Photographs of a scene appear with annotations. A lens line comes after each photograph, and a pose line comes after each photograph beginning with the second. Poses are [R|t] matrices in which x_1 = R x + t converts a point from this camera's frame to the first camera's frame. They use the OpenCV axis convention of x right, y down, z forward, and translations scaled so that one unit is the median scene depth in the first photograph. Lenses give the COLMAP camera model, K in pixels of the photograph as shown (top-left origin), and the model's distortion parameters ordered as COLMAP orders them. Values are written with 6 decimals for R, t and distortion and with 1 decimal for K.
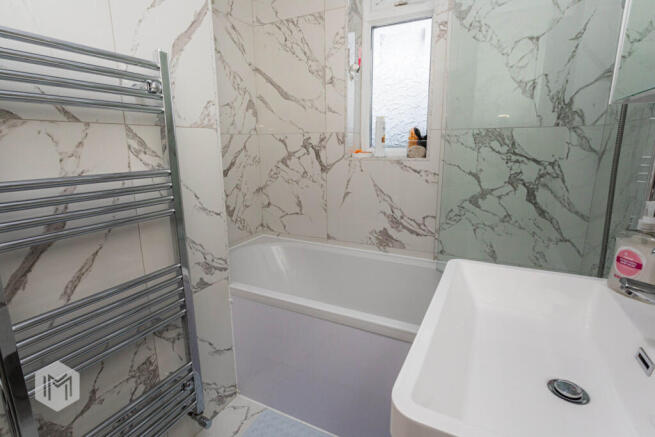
lens RADIAL K [[331.0, 0, 326.0], [0, 331.0, 216.4], [0, 0, 1]] dist [-0.013544, 0.000606]
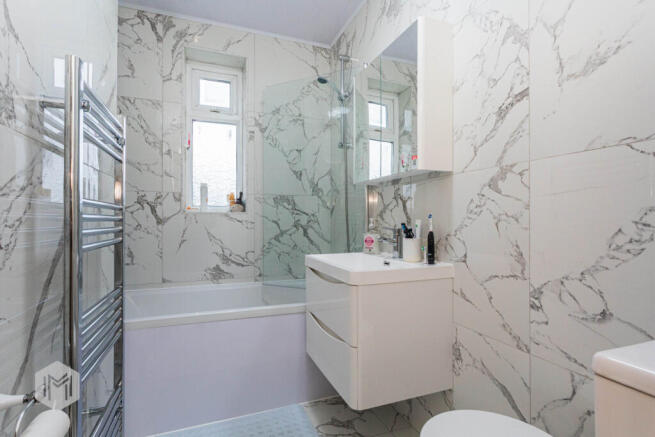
lens RADIAL K [[317.1, 0, 327.1], [0, 317.1, 220.4], [0, 0, 1]] dist [0.002775, 0.000277]
pose [[0.664694, 0.008508, 0.747068, -0.489528], [0.157538, 0.975857, -0.151281, 0.125947], [-0.730318, 0.218246, 0.647305, -0.180421]]
